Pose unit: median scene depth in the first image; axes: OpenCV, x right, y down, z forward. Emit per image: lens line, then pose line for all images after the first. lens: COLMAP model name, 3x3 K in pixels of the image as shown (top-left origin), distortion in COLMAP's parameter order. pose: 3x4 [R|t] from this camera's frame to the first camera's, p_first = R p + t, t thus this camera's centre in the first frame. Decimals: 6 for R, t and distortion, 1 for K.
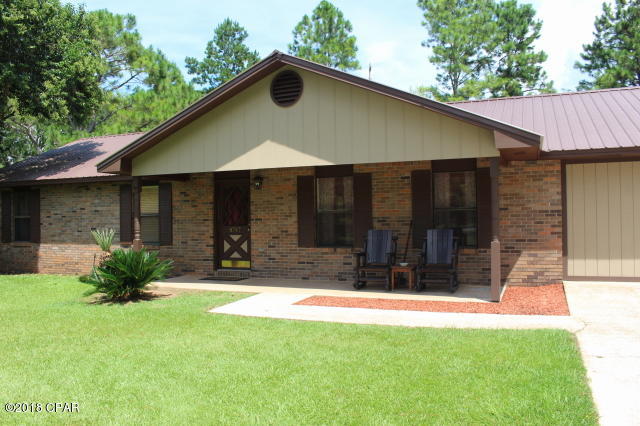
lens RADIAL K [[531.0, 0, 320.0], [0, 531.0, 213.0], [0, 0, 1]] dist [-0.156456, 0.129122]
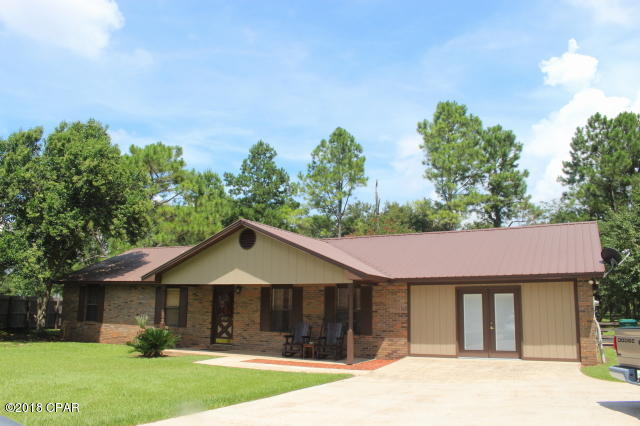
lens RADIAL K [[531.0, 0, 320.0], [0, 531.0, 213.0], [0, 0, 1]] dist [-0.156456, 0.129122]
pose [[0.995554, 0.010294, -0.093628, 0.224178], [-0.025960, 0.985498, -0.167687, -0.020779], [0.090544, 0.169372, 0.981384, -0.476421]]
